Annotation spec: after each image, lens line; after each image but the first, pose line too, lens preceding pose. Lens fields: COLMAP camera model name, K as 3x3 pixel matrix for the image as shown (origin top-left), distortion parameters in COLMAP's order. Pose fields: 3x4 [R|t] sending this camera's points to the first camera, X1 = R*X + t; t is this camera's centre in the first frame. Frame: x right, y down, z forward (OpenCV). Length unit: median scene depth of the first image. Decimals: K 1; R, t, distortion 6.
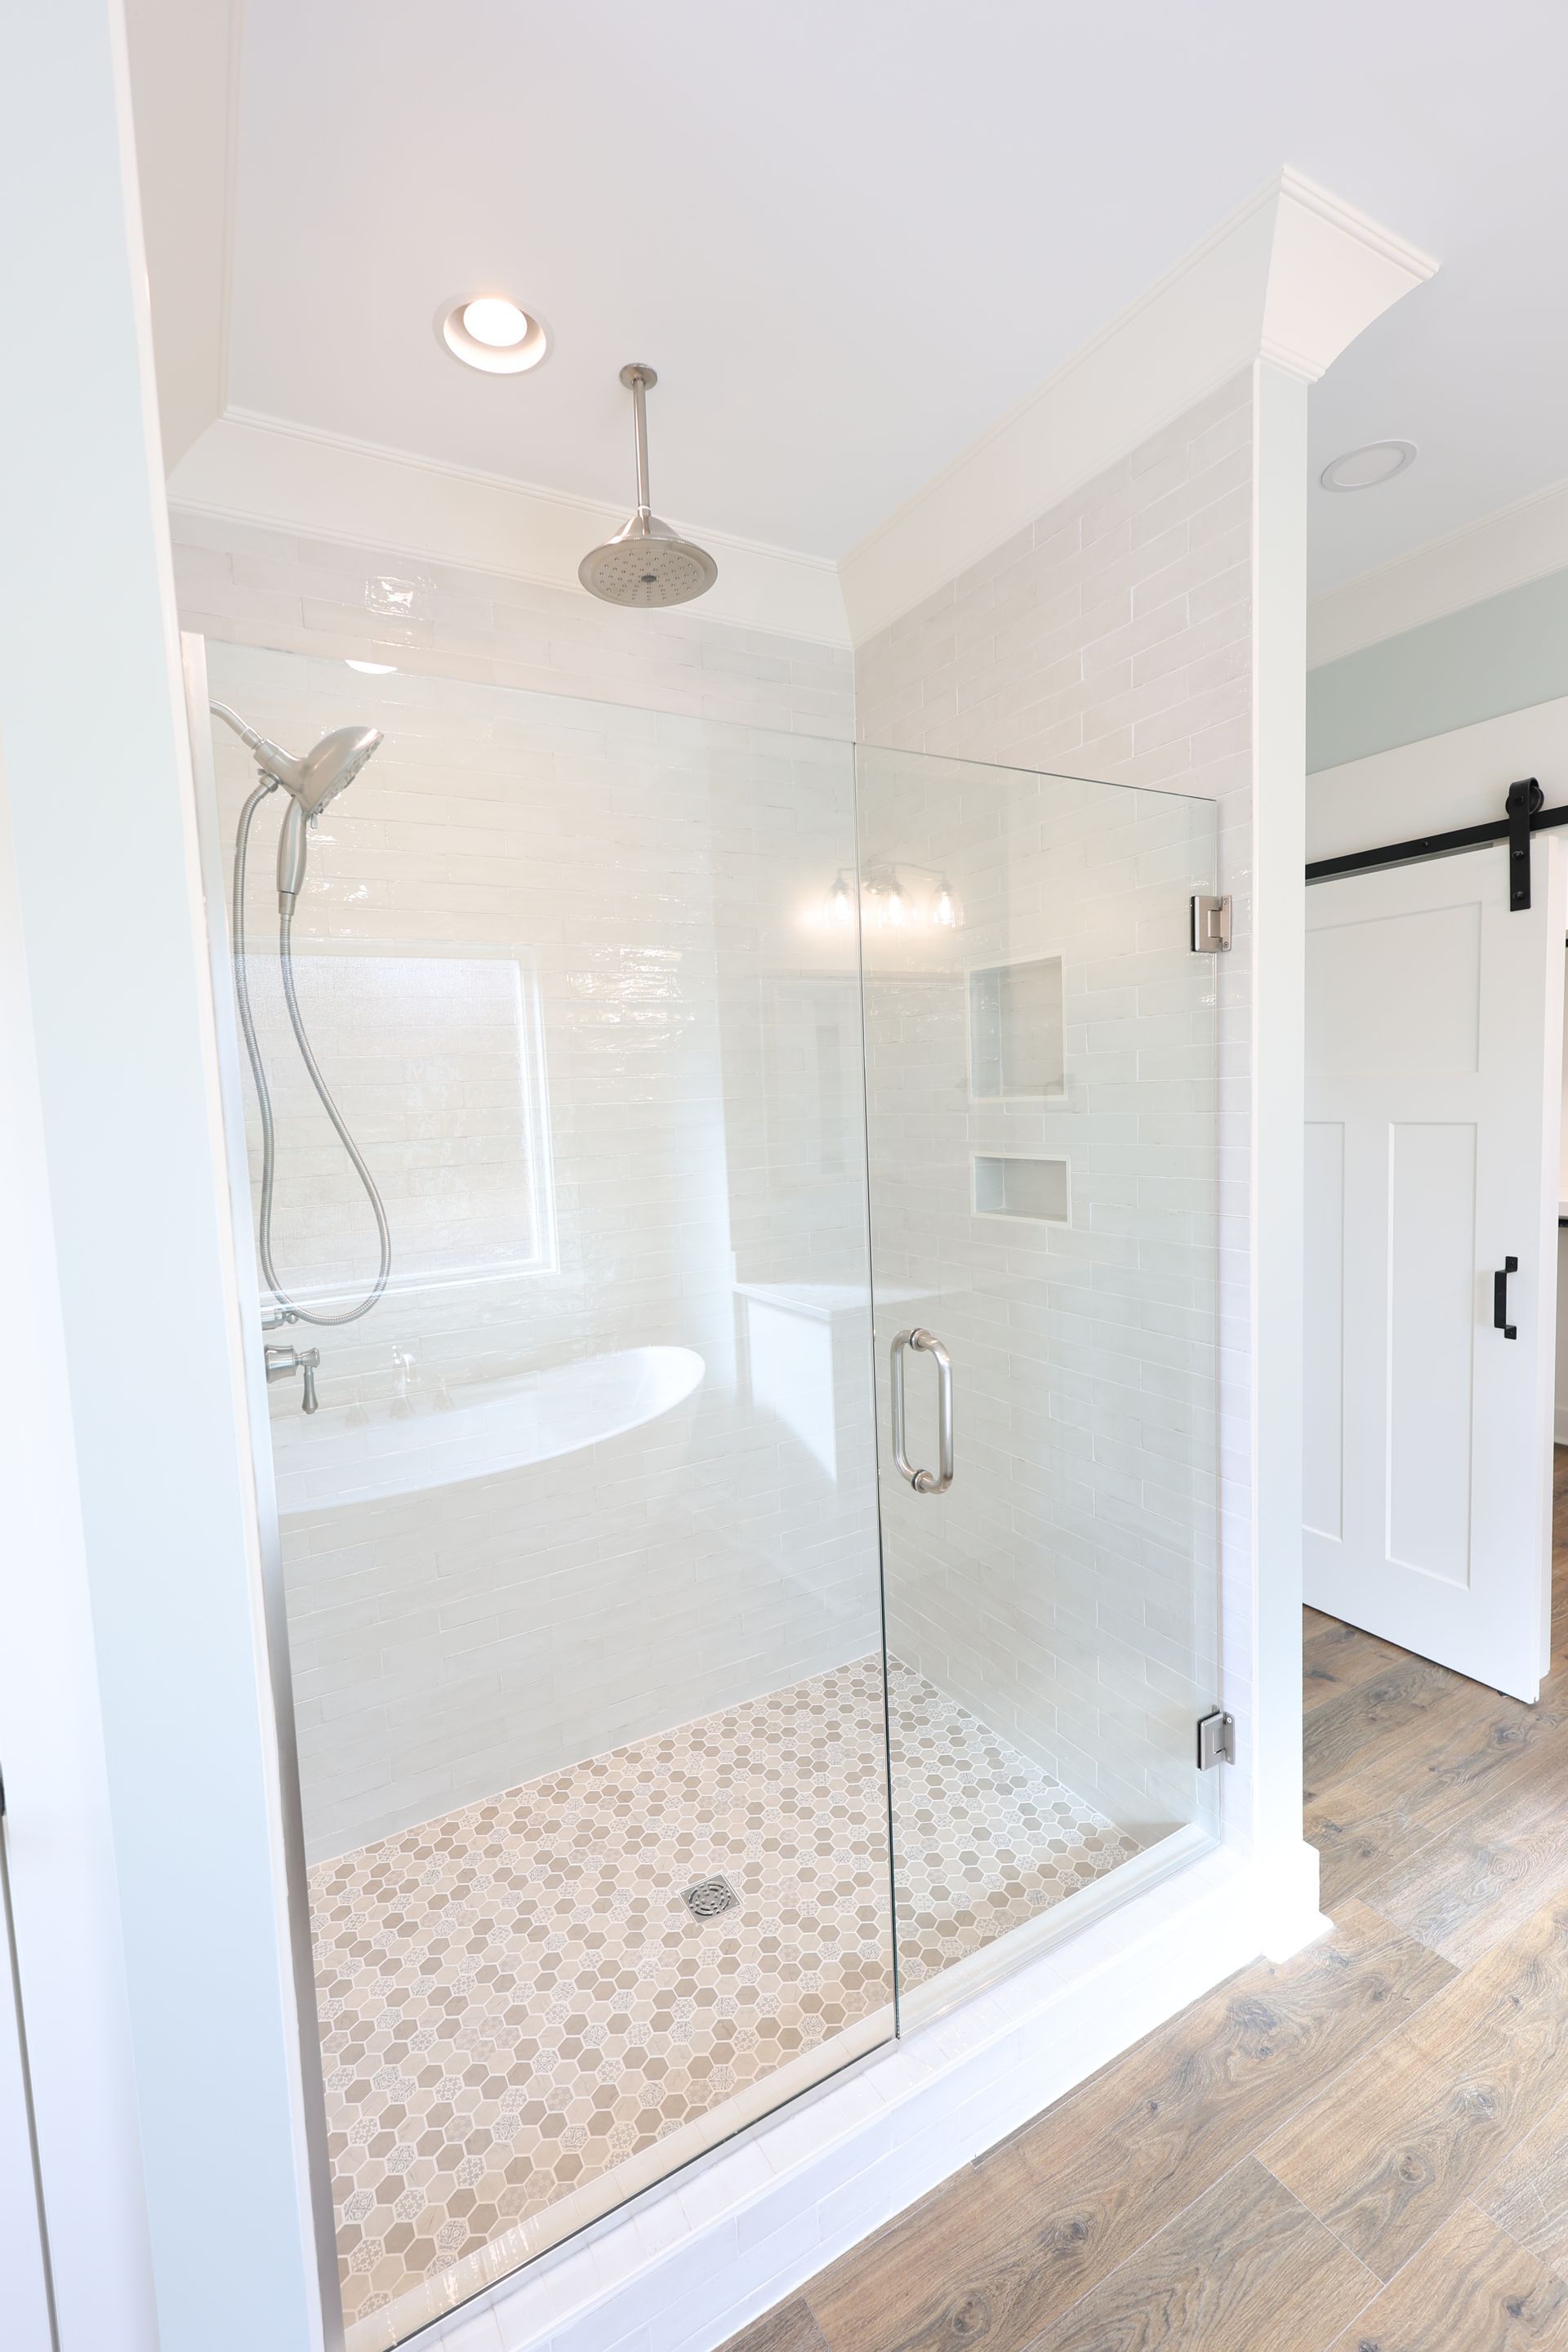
lens RADIAL K [[1015.2, 0, 777.1], [0, 1015.2, 1178.1], [0, 0, 1]] dist [0.001264, 0.000222]
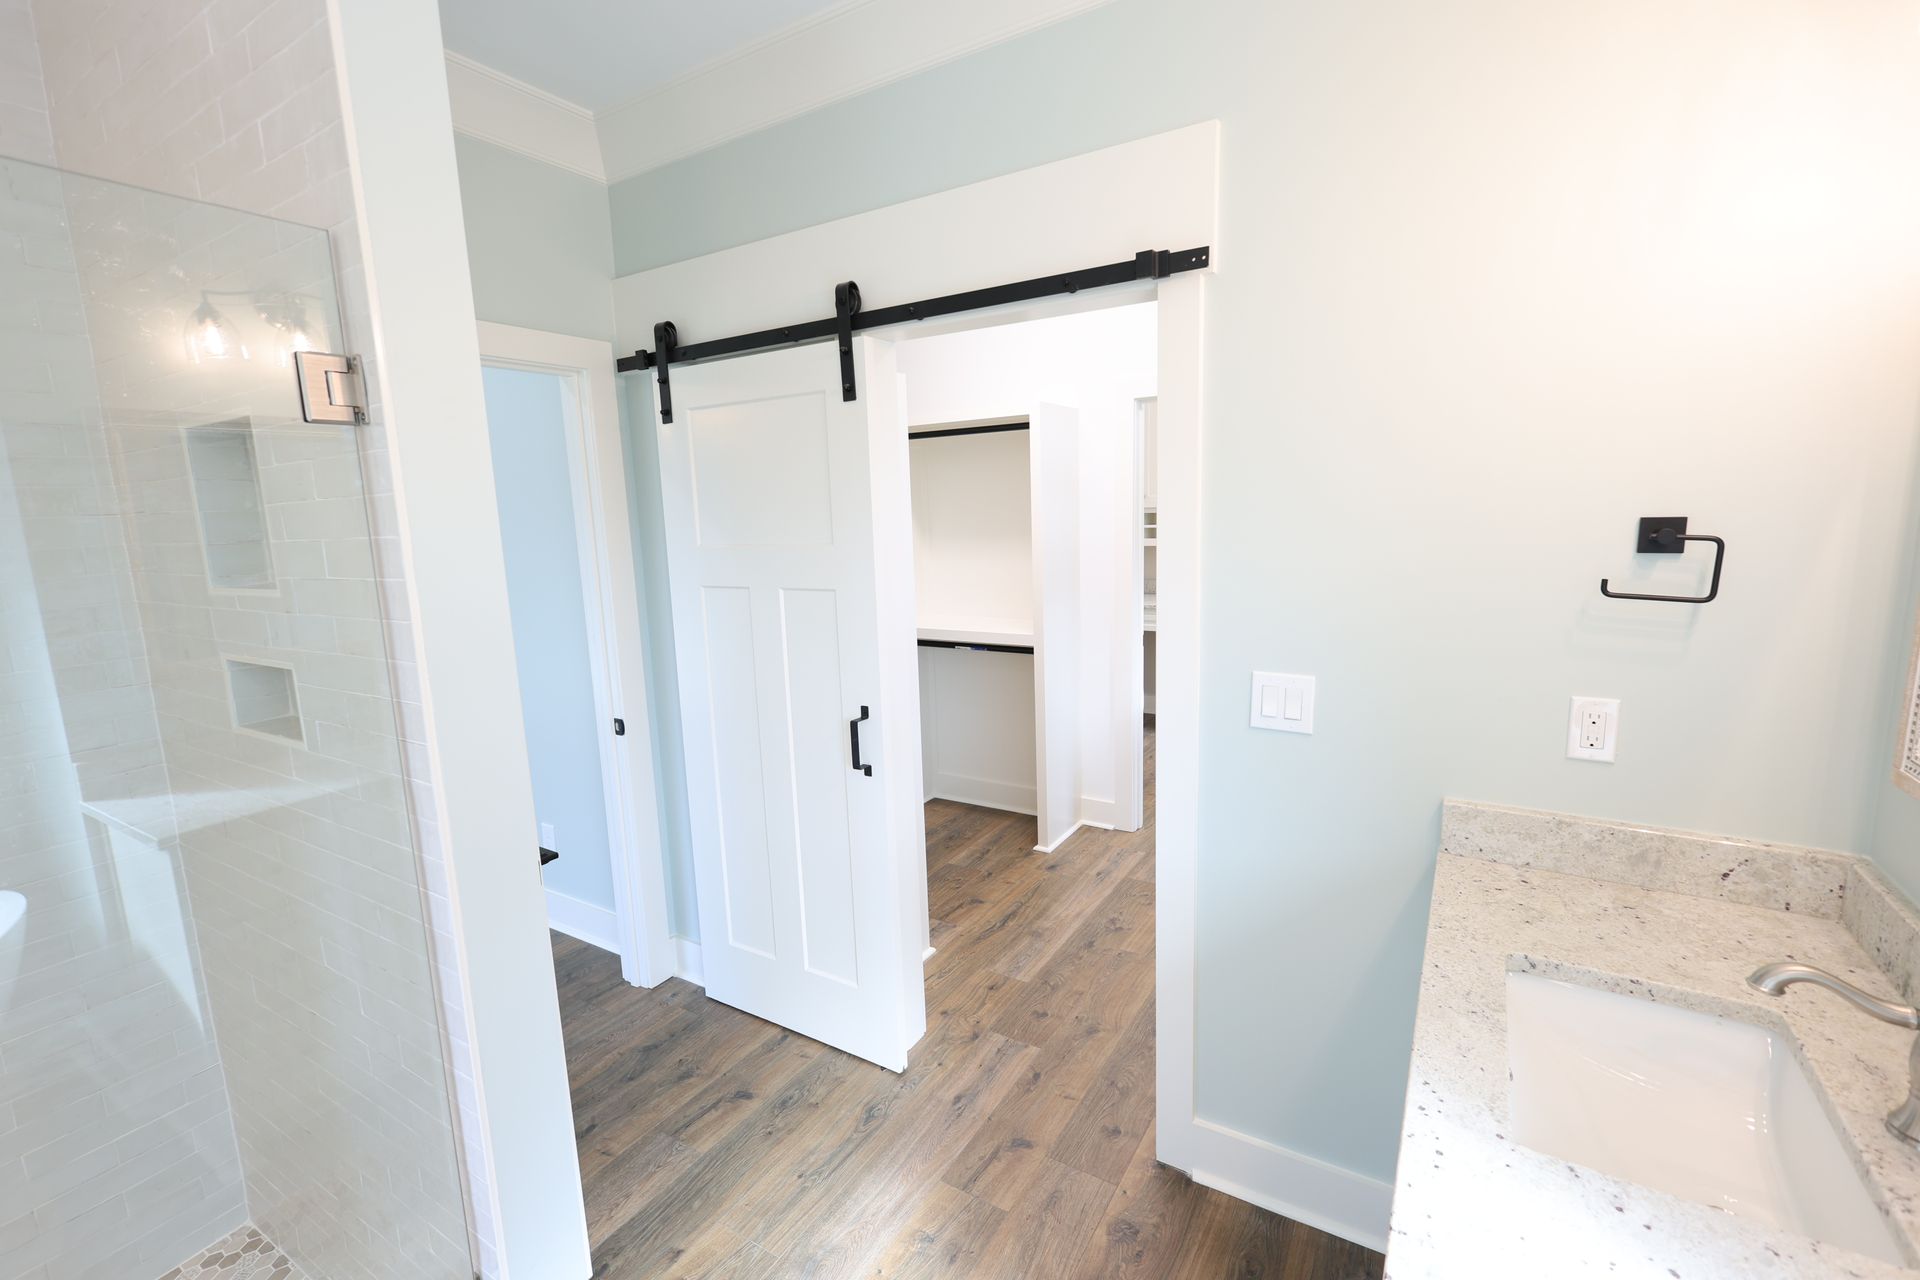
lens RADIAL K [[828.7, 0, 961.9], [0, 828.7, 638.9], [0, 0, 1]] dist [0.001264, 0.000222]
pose [[0.872175, -0.065534, 0.484784, 0.375459], [0.040595, 0.997264, 0.061778, -0.053206], [-0.487506, -0.034201, 0.872450, 0.131428]]
